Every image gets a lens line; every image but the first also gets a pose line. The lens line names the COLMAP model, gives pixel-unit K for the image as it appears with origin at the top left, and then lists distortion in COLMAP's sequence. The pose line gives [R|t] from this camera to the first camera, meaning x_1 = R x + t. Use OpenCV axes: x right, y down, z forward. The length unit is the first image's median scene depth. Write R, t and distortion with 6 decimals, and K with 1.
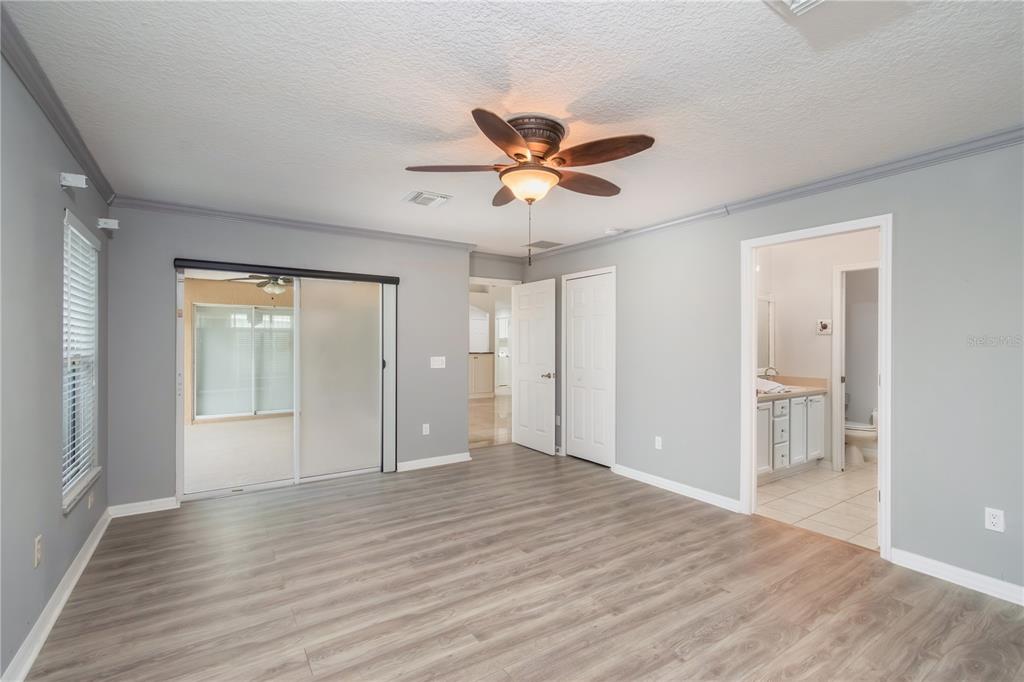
lens RADIAL K [[465.0, 0, 512.5], [0, 465.0, 342.9], [0, 0, 1]] dist [0.001079, 0.000220]
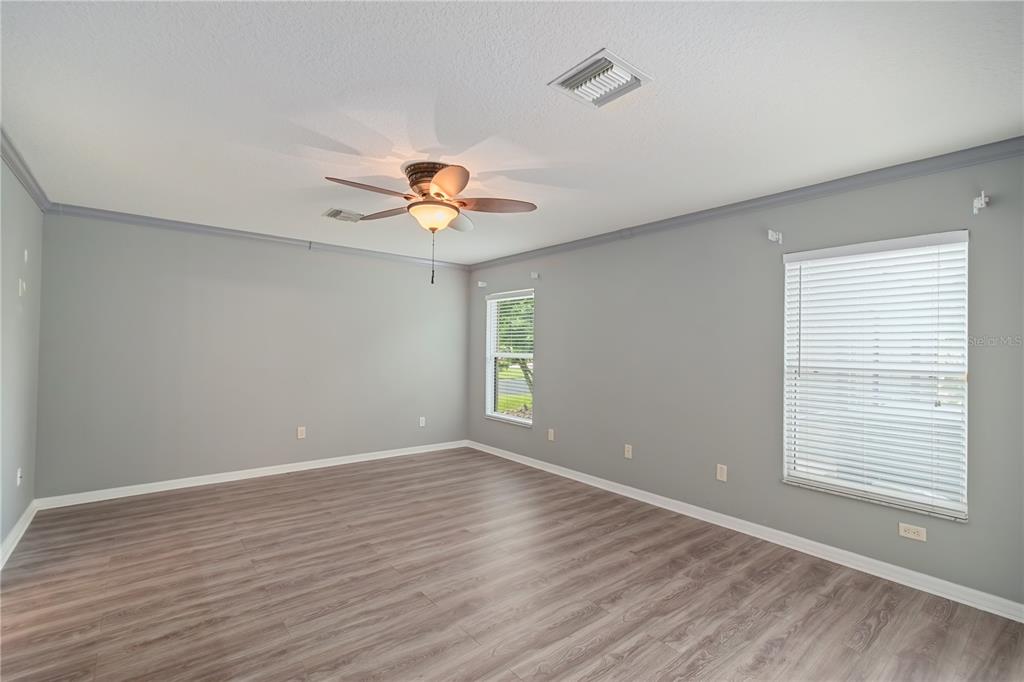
lens RADIAL K [[465.0, 0, 513.4], [0, 465.0, 344.0], [0, 0, 1]] dist [0.001079, 0.000220]
pose [[-0.995158, -0.020017, -0.096229, -0.049675], [-0.018849, 0.999737, -0.013030, 0.002699], [0.096464, -0.011153, -0.995274, 1.877895]]
